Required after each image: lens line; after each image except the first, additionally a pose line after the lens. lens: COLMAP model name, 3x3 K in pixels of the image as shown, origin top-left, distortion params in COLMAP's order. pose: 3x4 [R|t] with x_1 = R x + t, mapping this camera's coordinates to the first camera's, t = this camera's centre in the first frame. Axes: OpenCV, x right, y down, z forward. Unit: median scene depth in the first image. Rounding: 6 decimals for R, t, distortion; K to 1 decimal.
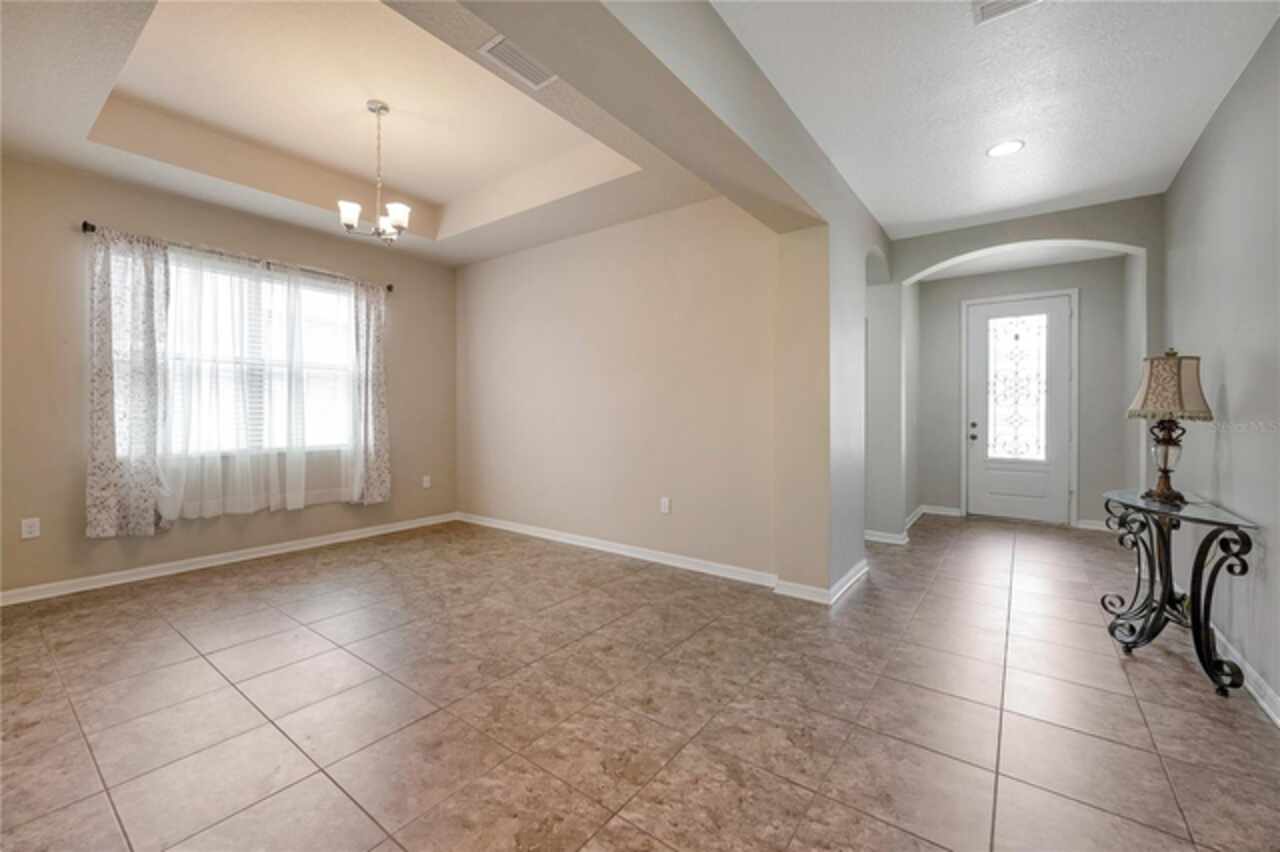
lens RADIAL K [[514.5, 0, 642.8], [0, 514.5, 418.2], [0, 0, 1]] dist [-0.001145, -0.000035]
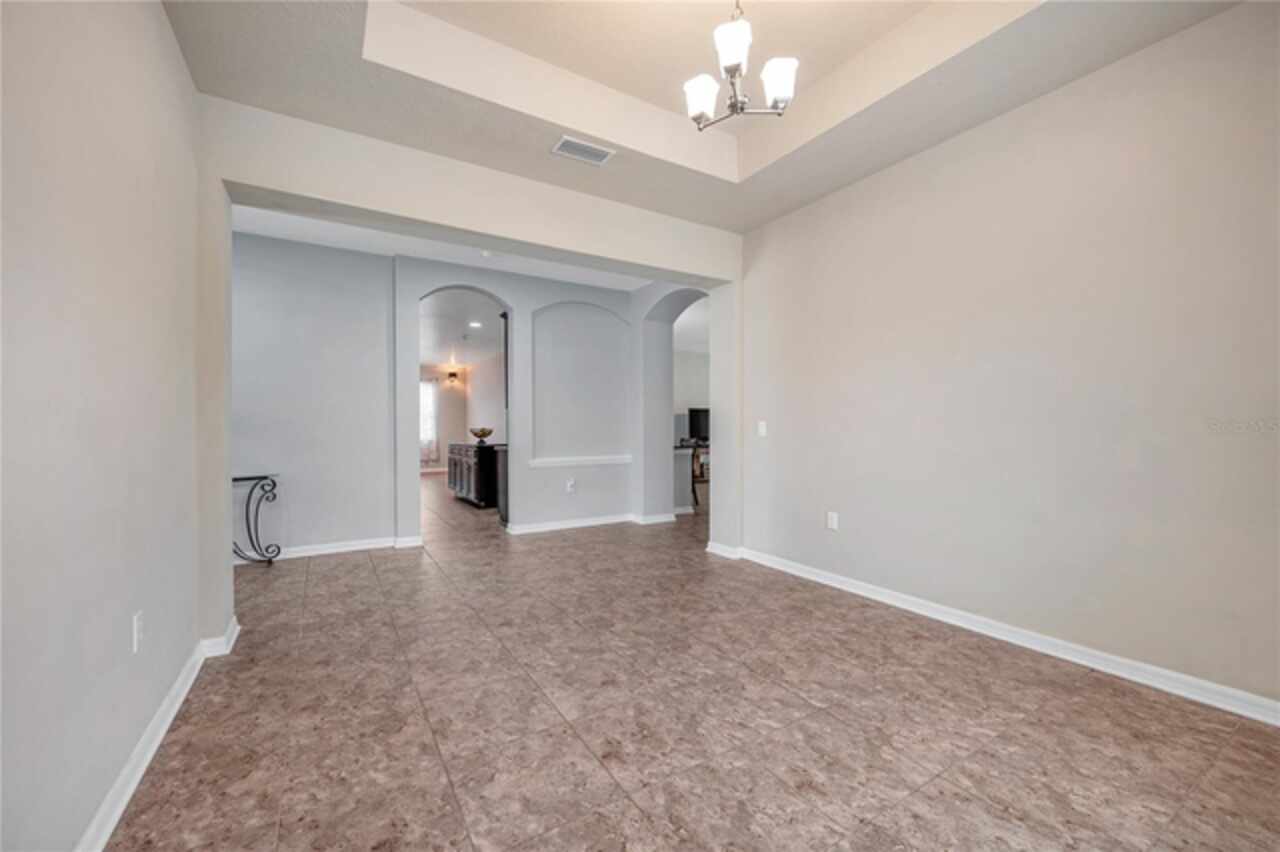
lens RADIAL K [[514.5, 0, 640.0], [0, 514.5, 425.8], [0, 0, 1]] dist [-0.001145, -0.000035]
pose [[-0.927479, 0.002436, 0.373867, -0.706834], [0.005527, 0.999959, 0.007196, 0.006946], [-0.373834, 0.008741, -0.927454, 1.782407]]
